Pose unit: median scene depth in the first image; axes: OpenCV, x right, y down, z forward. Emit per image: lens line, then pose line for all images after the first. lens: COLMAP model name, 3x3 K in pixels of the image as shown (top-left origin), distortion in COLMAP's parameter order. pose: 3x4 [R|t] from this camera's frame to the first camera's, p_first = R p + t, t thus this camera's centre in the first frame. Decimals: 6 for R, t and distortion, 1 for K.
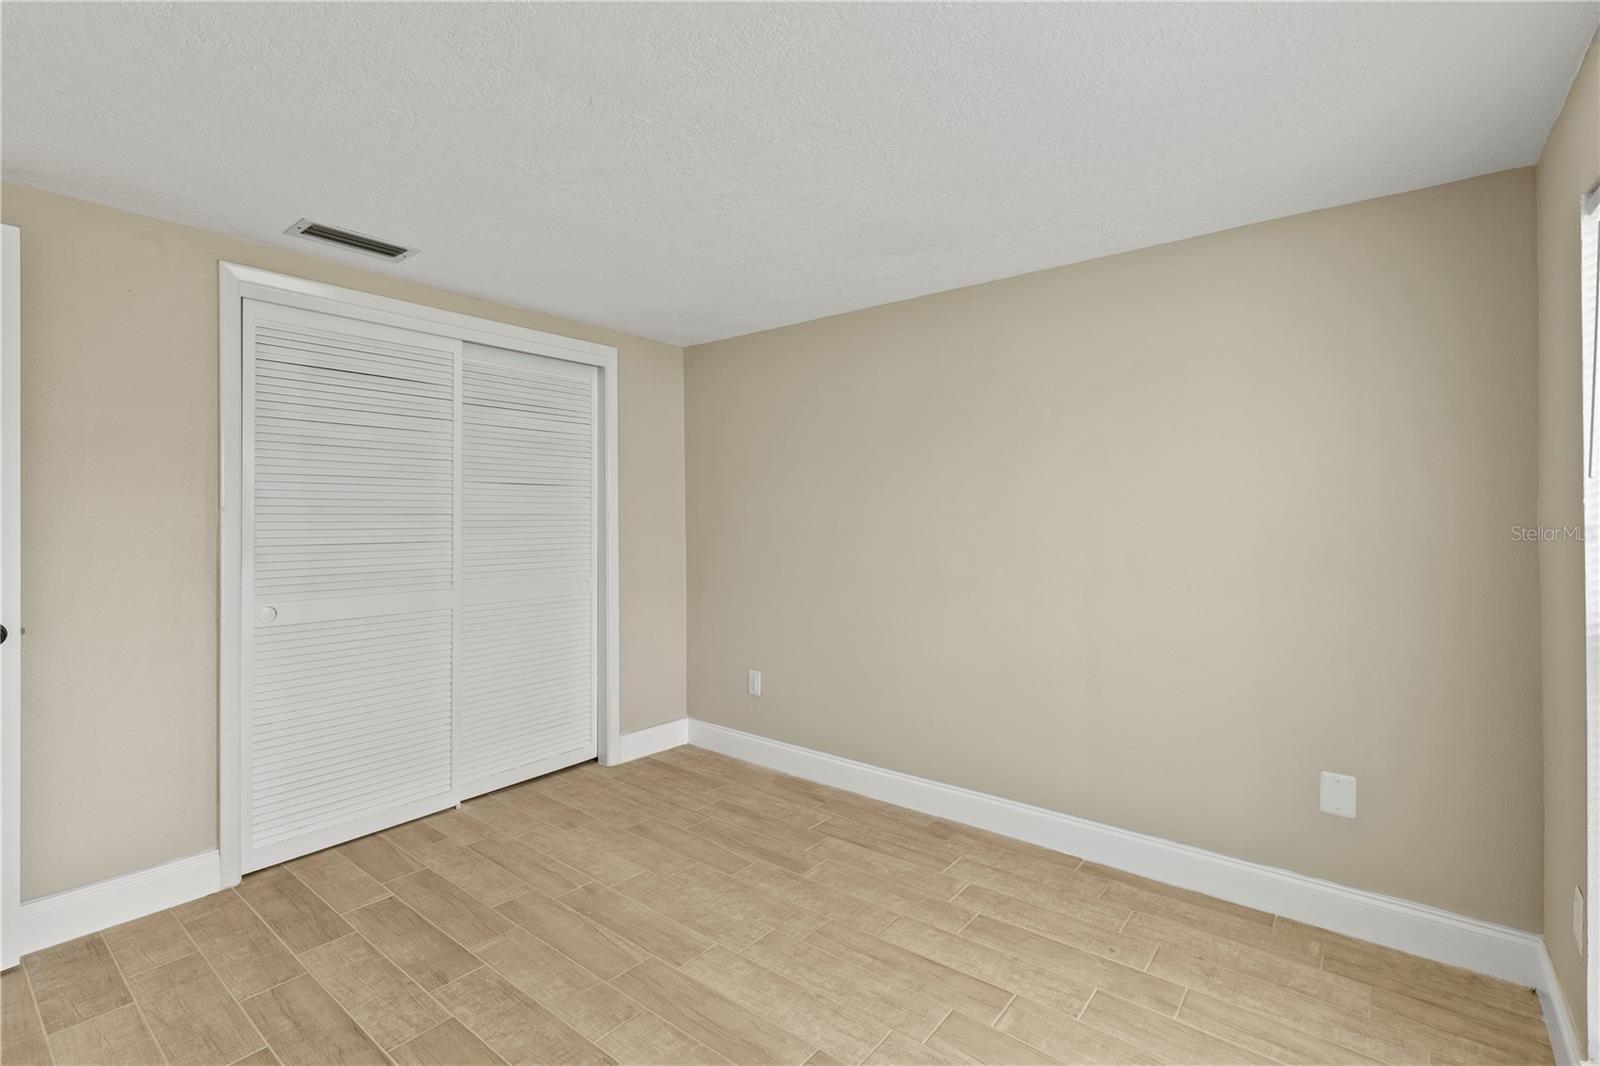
lens RADIAL K [[722.7, 0, 802.4], [0, 722.7, 520.1], [0, 0, 1]] dist [0.008481, -0.002457]
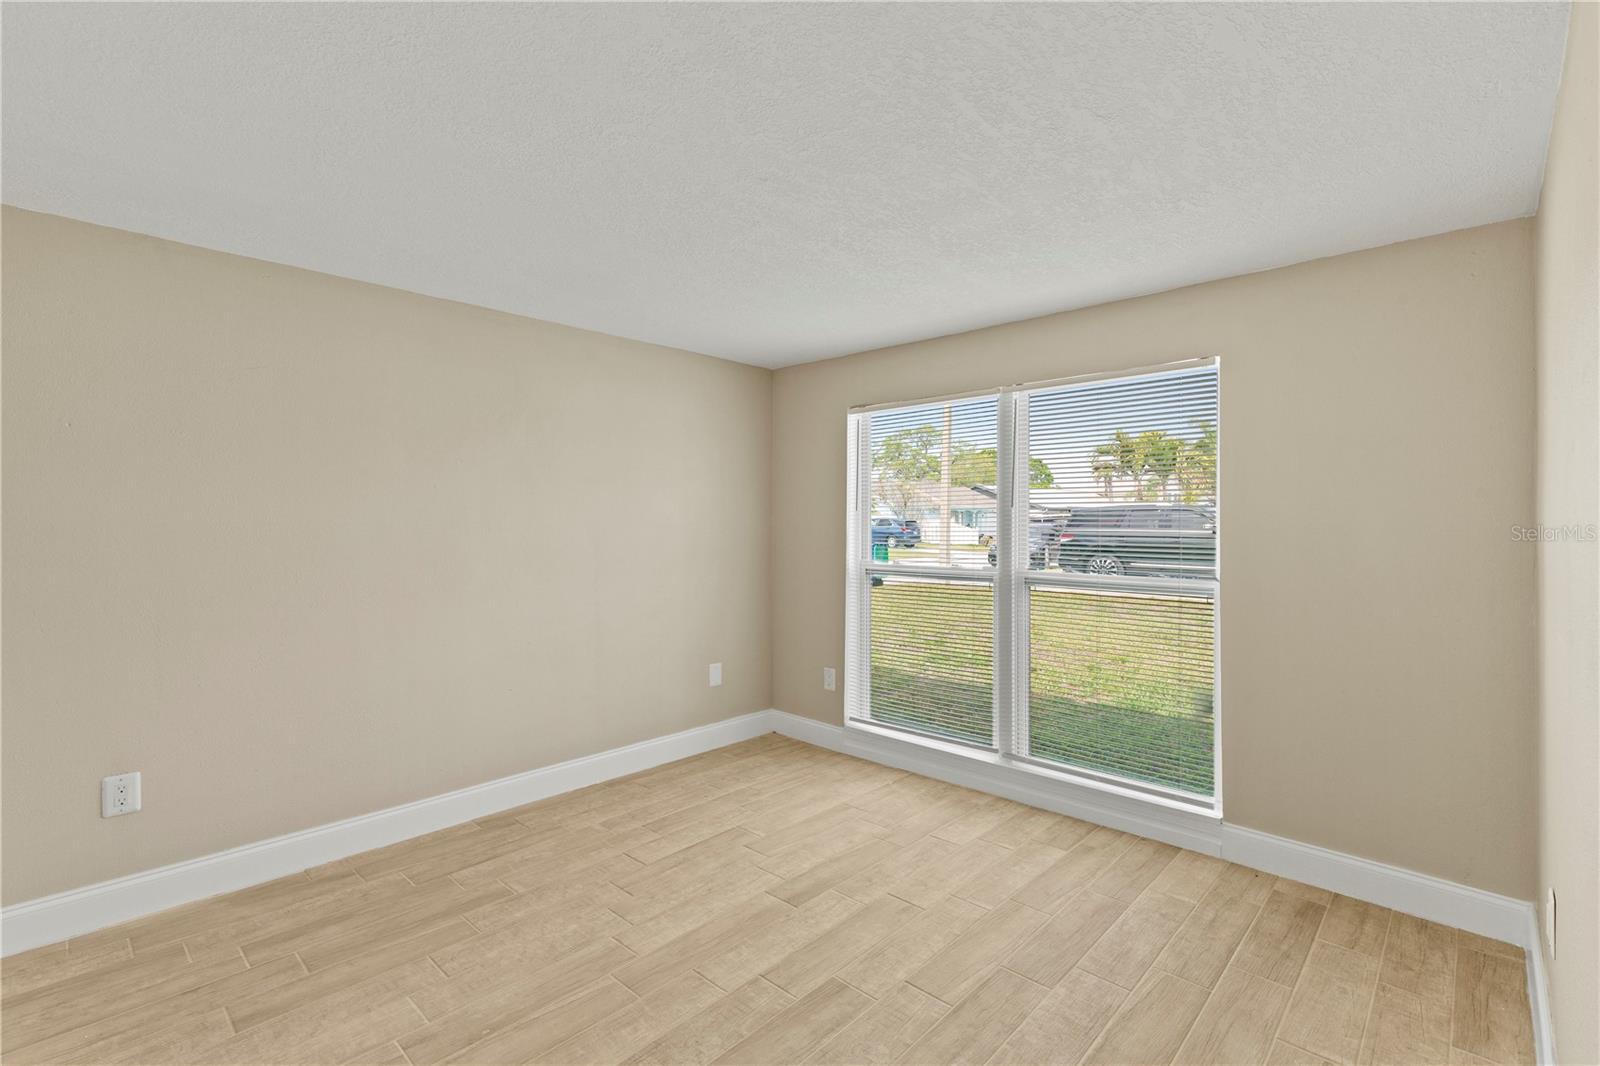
lens RADIAL K [[722.7, 0, 815.9], [0, 722.7, 534.6], [0, 0, 1]] dist [0.008481, -0.002457]
pose [[0.072288, -0.014335, 0.997281, -0.966242], [0.004679, 0.999891, 0.014033, -0.004828], [-0.997373, 0.003651, 0.072348, 0.541825]]
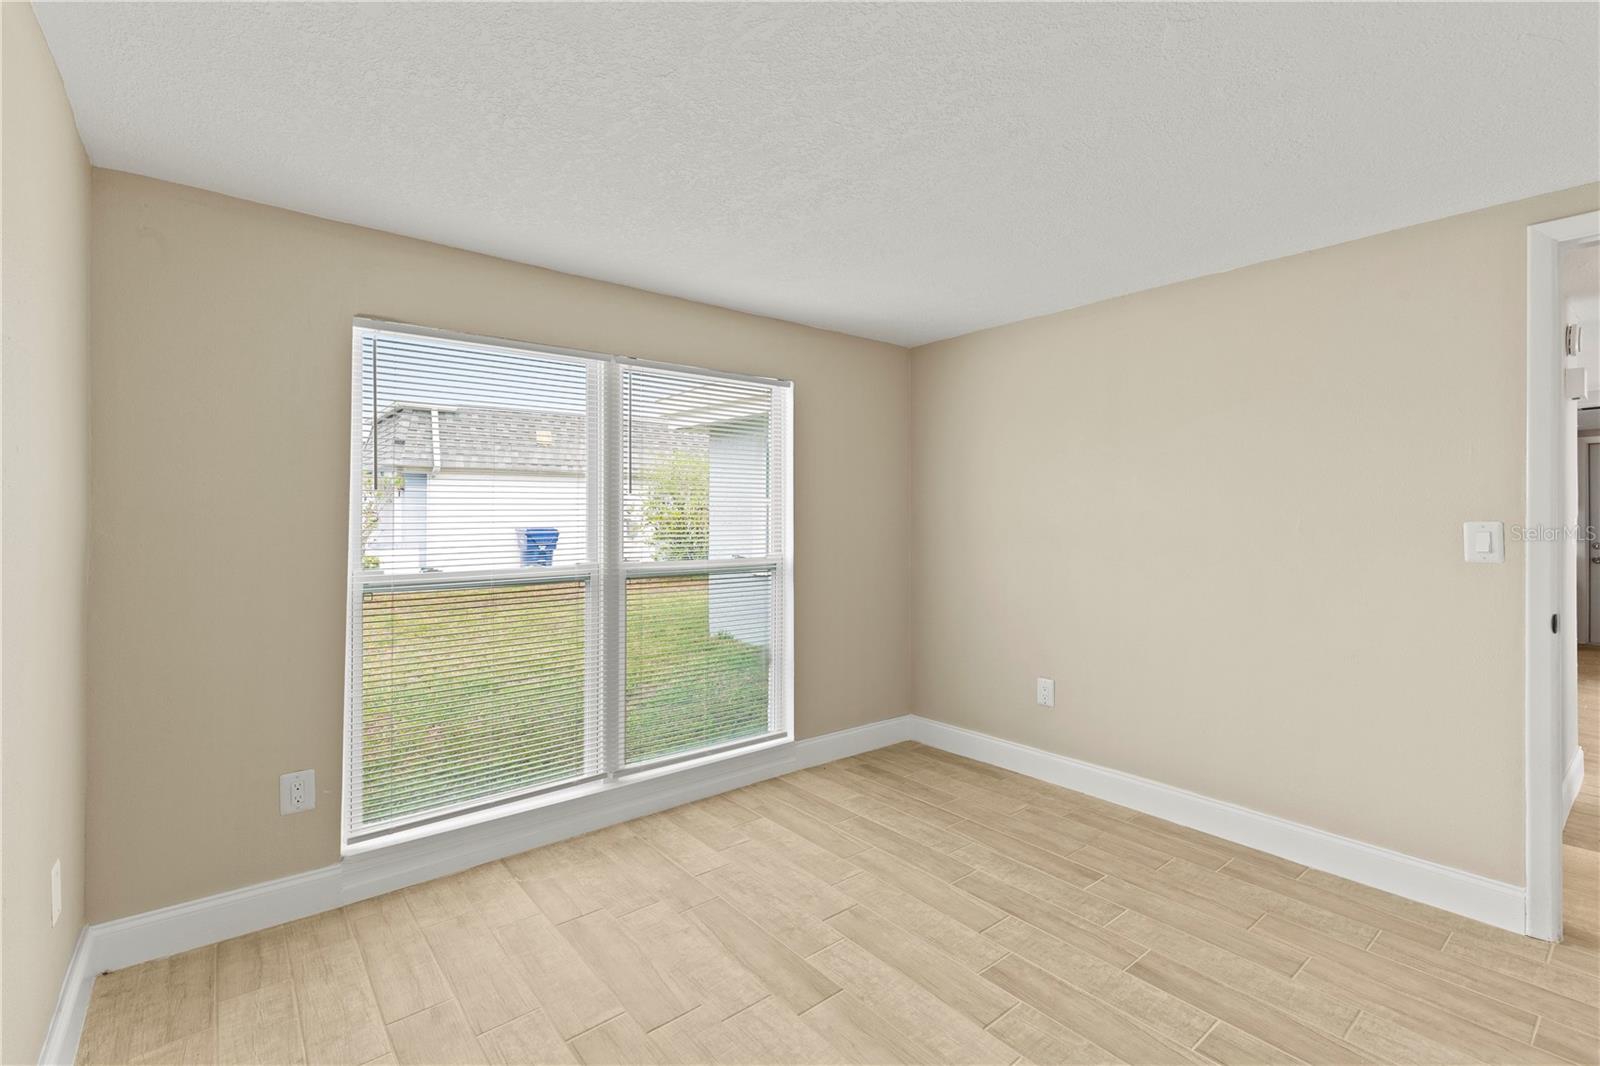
lens RADIAL K [[722.7, 0, 806.6], [0, 722.7, 515.5], [0, 0, 1]] dist [0.008481, -0.002457]
pose [[-0.978522, -0.000489, 0.206141, -0.142429], [0.001311, 0.999962, 0.008596, -0.007602], [-0.206138, 0.008682, -0.978484, 1.392122]]
